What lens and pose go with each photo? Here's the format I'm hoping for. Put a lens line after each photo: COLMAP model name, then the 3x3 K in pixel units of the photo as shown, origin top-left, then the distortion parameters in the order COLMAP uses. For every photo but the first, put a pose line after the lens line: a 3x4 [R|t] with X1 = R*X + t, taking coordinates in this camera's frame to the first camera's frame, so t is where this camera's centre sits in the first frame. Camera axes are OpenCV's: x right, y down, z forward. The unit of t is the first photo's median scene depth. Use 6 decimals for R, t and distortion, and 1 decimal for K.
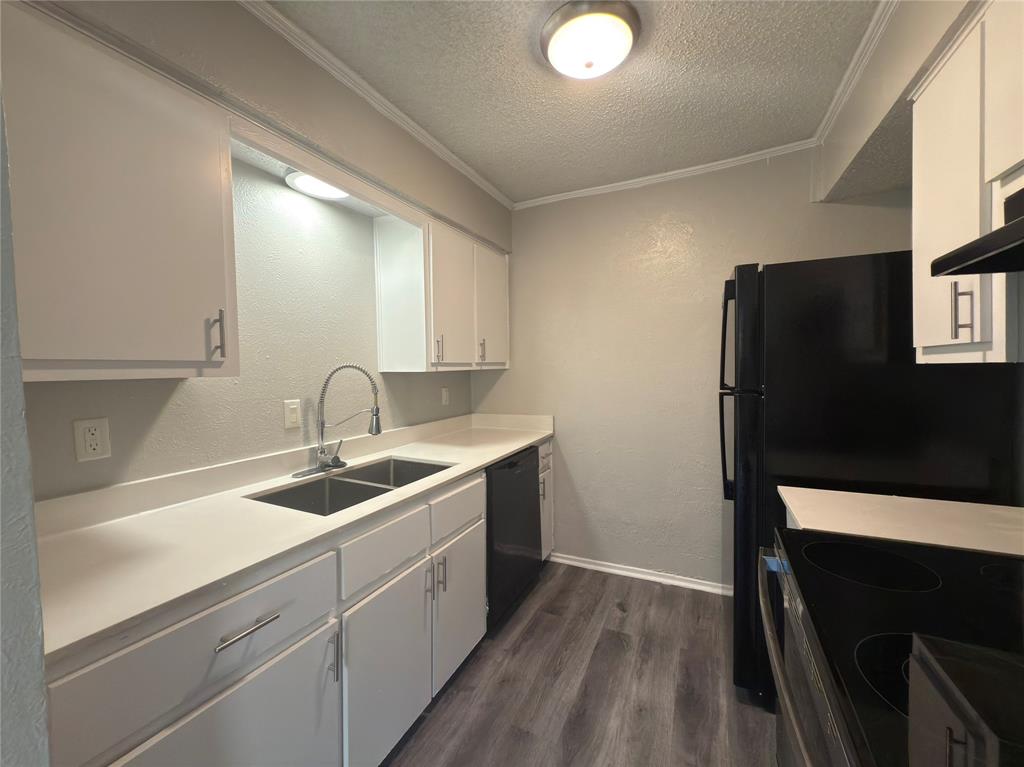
lens RADIAL K [[406.4, 0, 512.4], [0, 406.4, 382.2], [0, 0, 1]] dist [-0.000073, 0.000367]
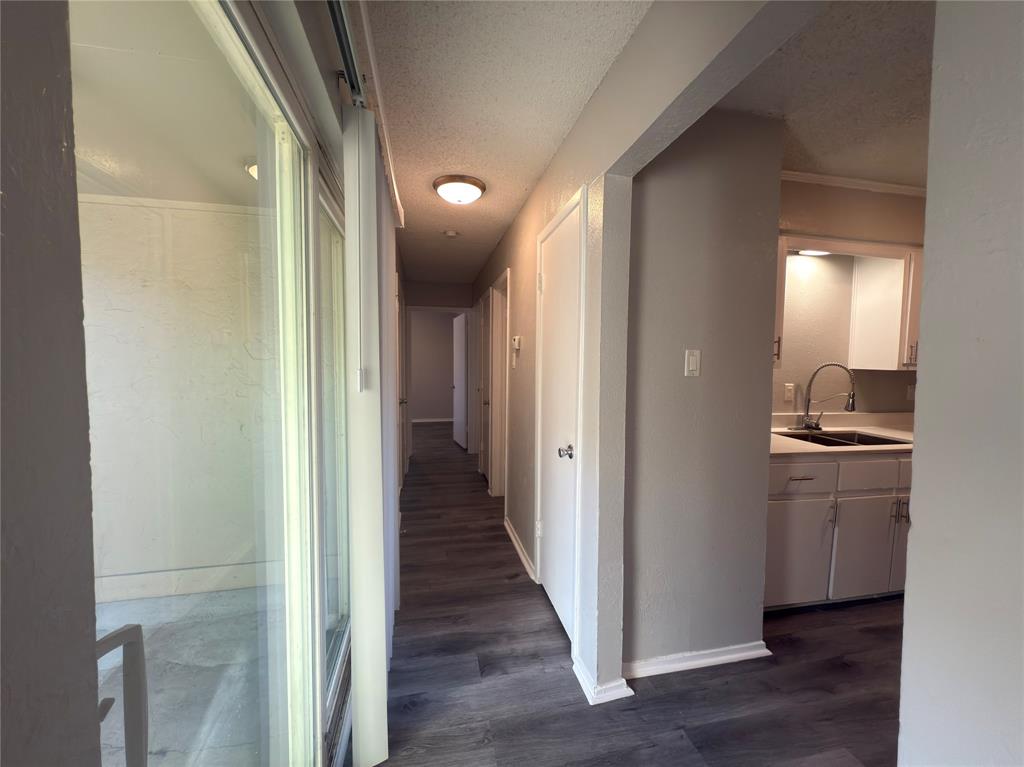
lens RADIAL K [[406.4, 0, 512.4], [0, 406.4, 382.2], [0, 0, 1]] dist [-0.000073, 0.000367]
pose [[0.611956, 0.065527, -0.788173, 0.071285], [-0.050560, 0.997765, 0.043696, 0.020593], [0.789274, 0.013110, 0.613901, -0.892997]]
